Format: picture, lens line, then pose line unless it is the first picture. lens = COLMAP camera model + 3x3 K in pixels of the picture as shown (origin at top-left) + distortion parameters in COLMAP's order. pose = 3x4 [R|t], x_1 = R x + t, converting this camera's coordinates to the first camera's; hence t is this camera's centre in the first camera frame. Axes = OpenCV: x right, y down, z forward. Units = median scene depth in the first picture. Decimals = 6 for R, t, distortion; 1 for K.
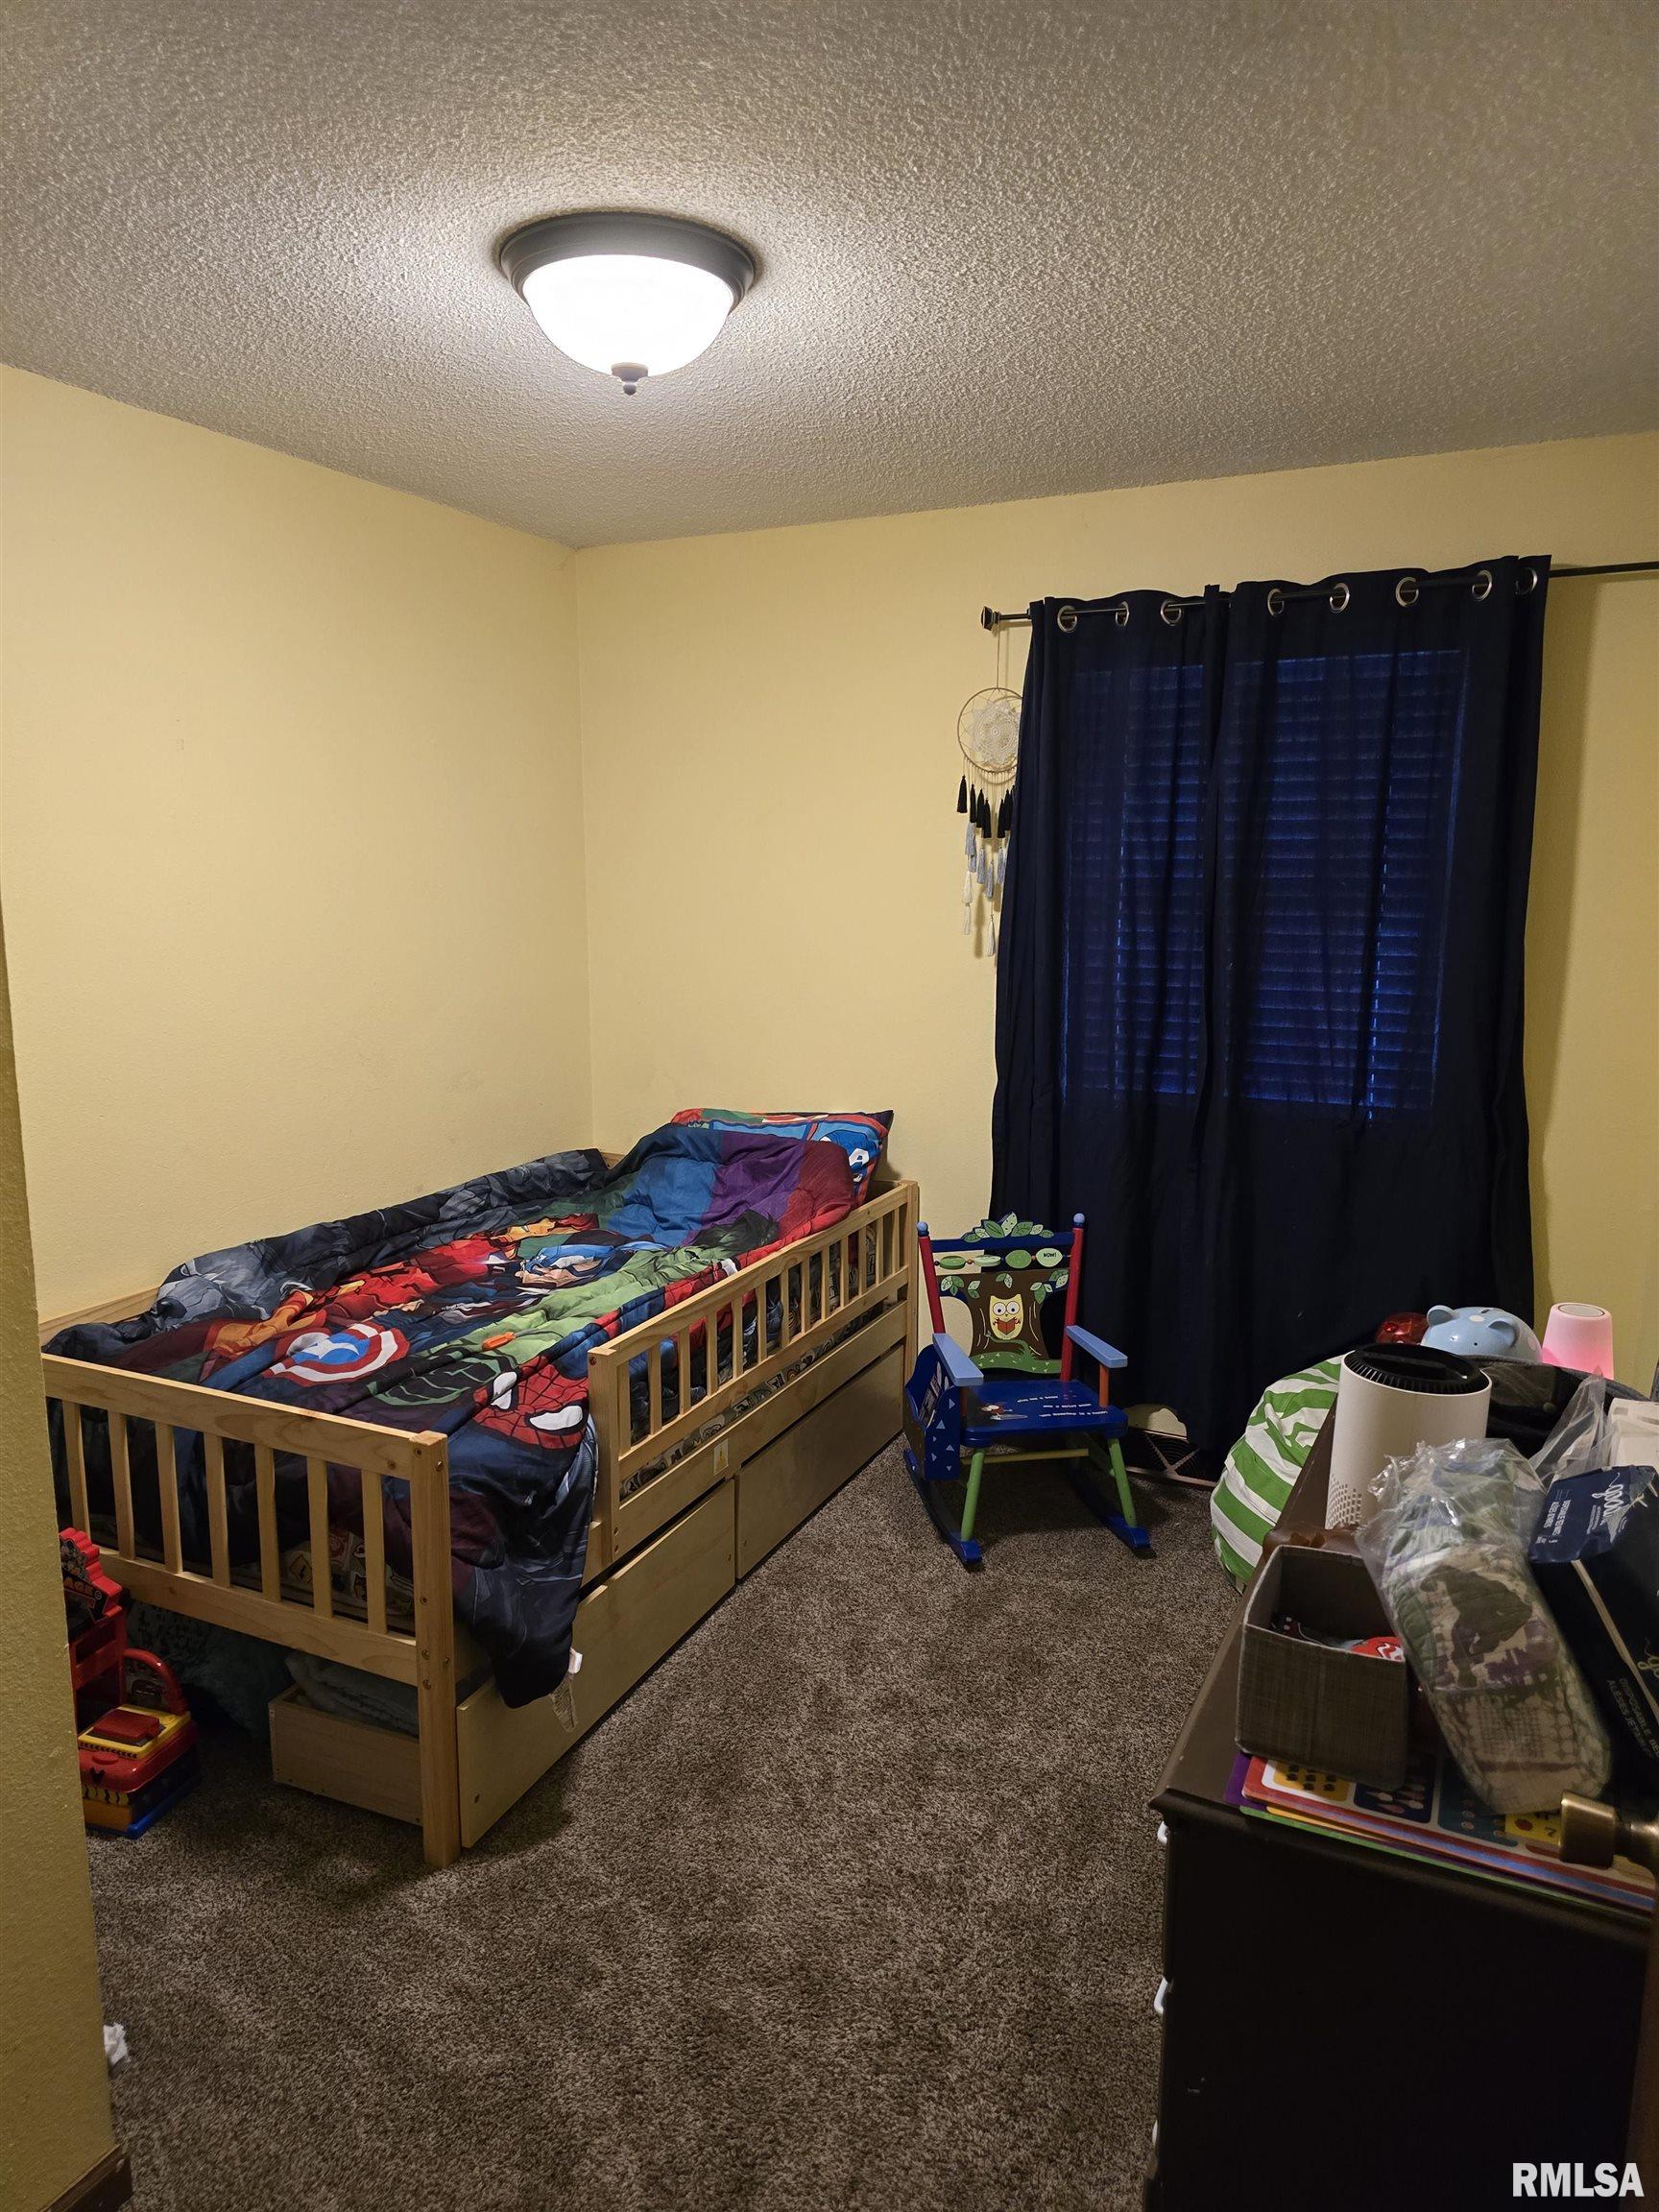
lens RADIAL K [[1472.4, 0, 814.2], [0, 1472.4, 1118.5], [0, 0, 1]] dist [0.039816, -0.036949]
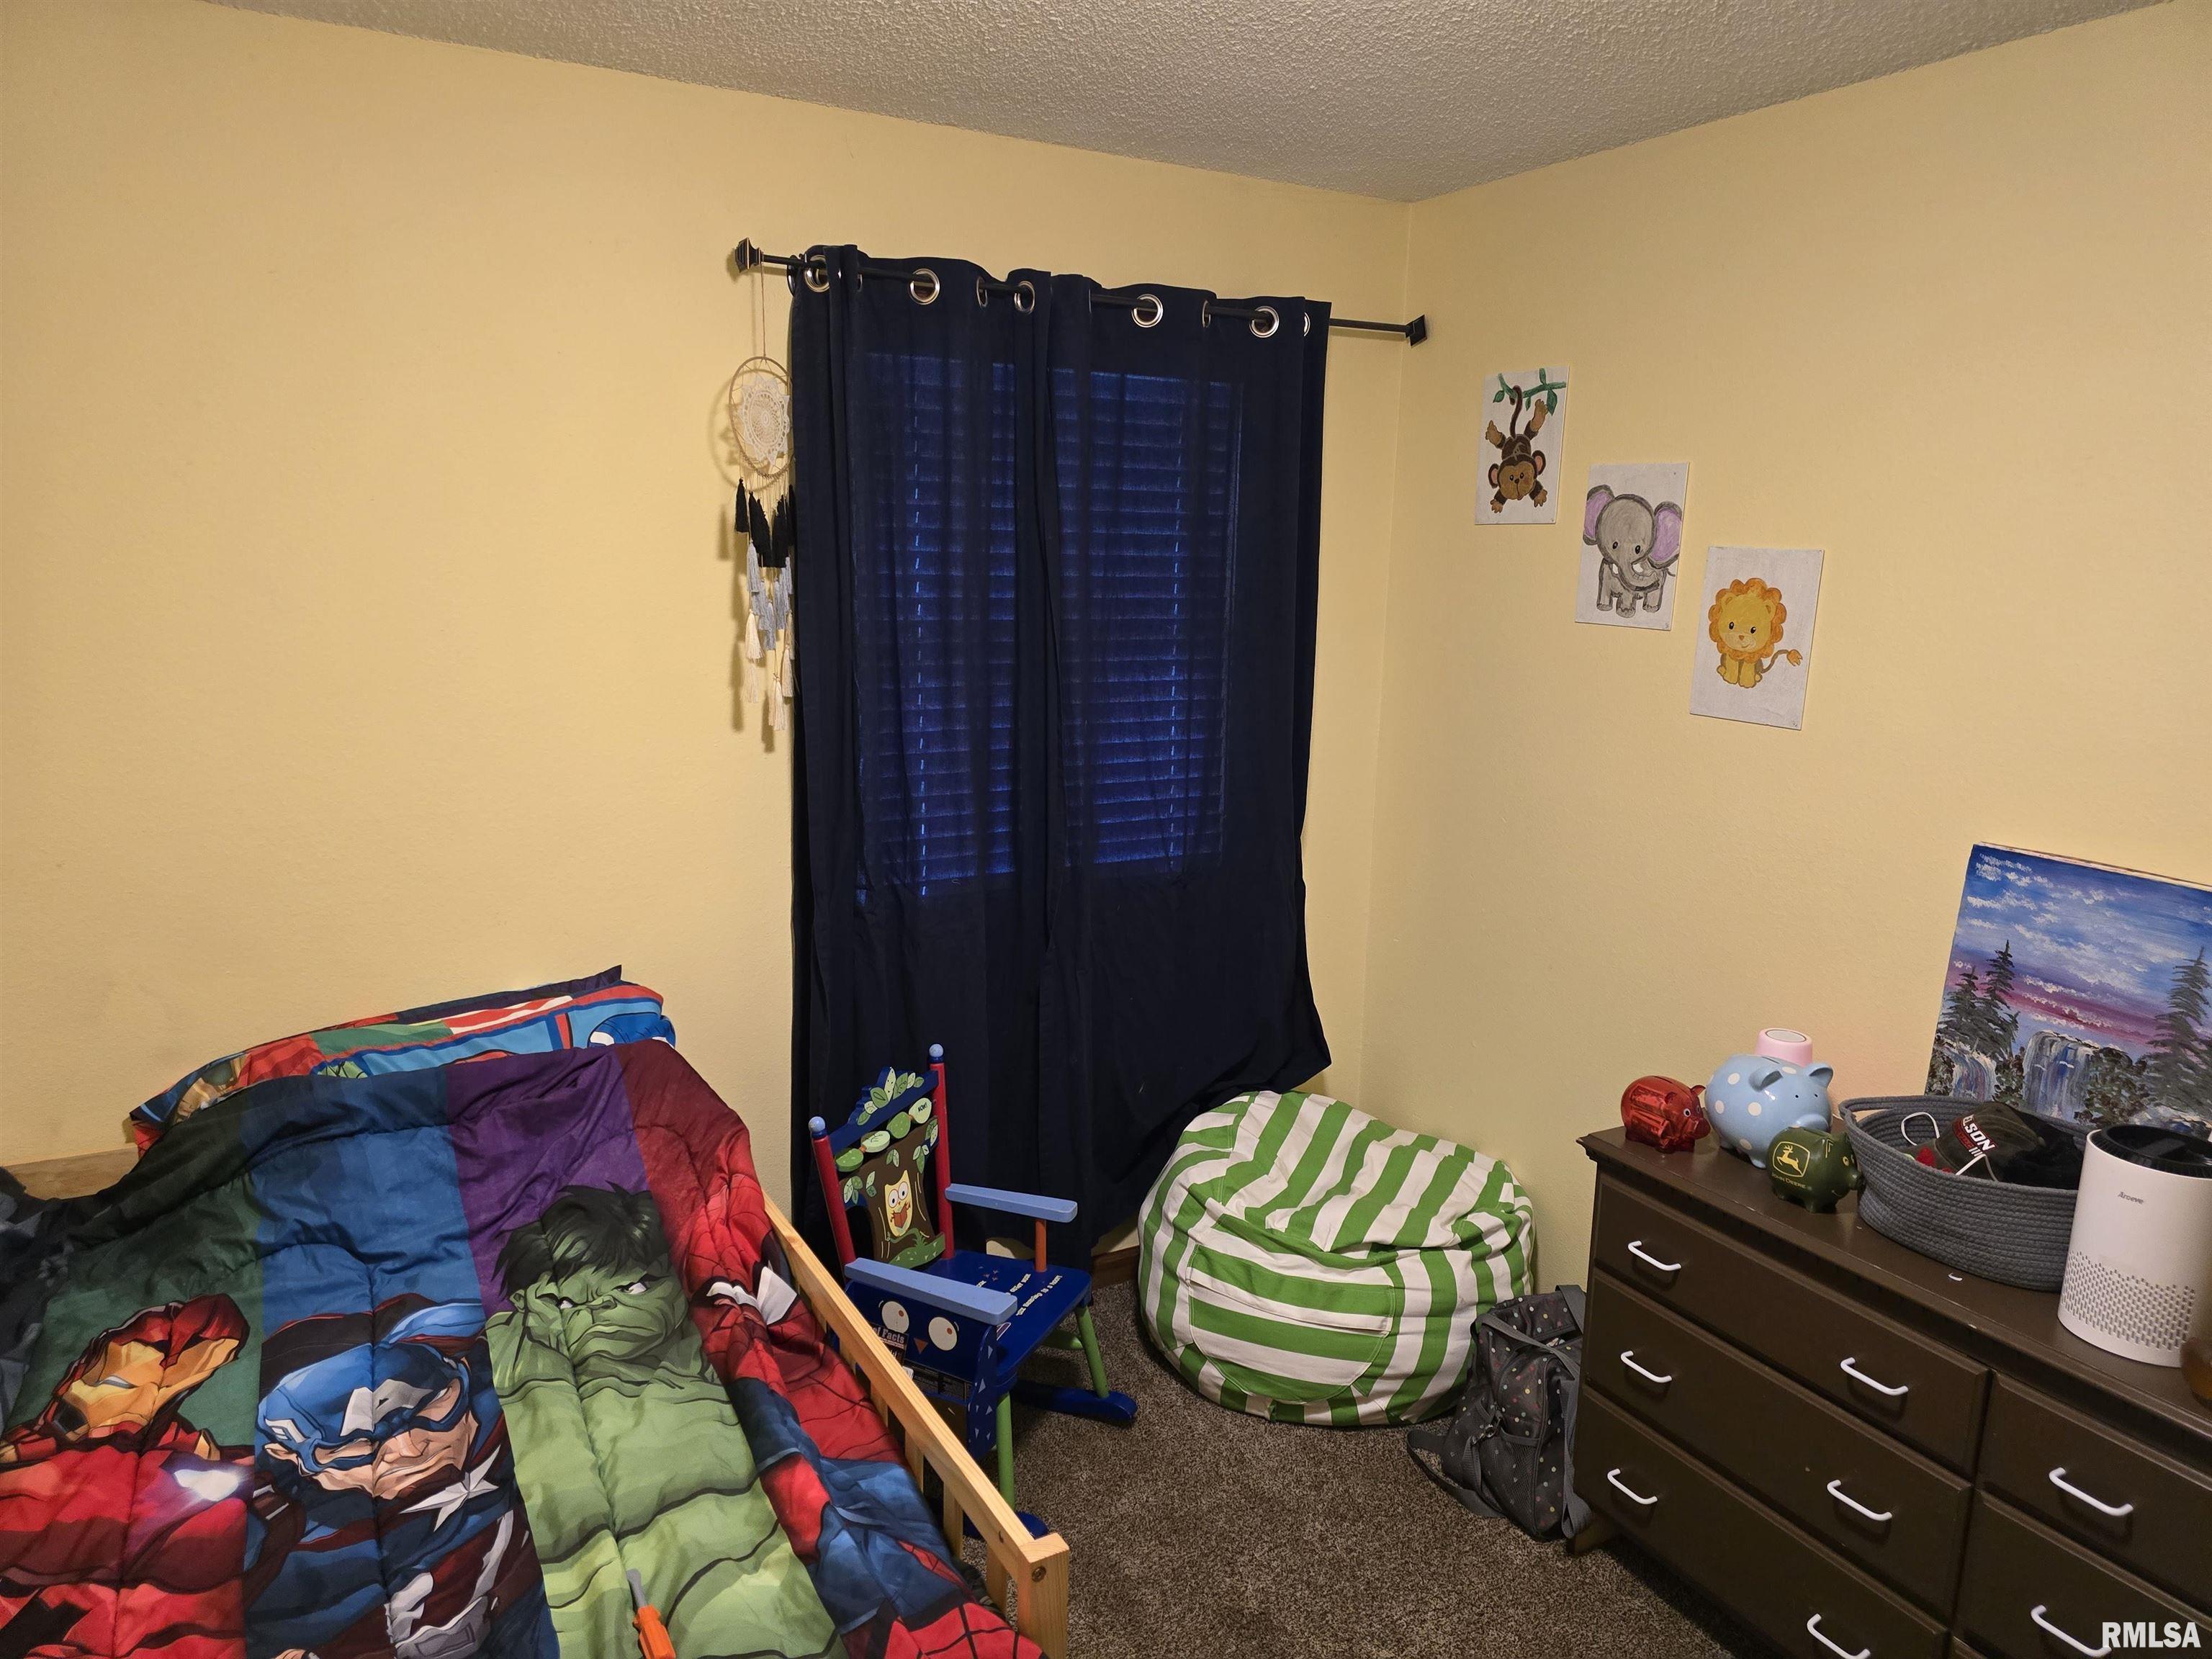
lens RADIAL K [[1472.4, 0, 1108.6], [0, 1472.4, 814.2], [0, 0, 1]] dist [0.039816, -0.036949]
pose [[0.566705, -0.140667, 0.811824, -0.395057], [0.120125, 0.988896, 0.087494, -0.116807], [-0.815117, 0.047937, 0.577310, 0.465811]]
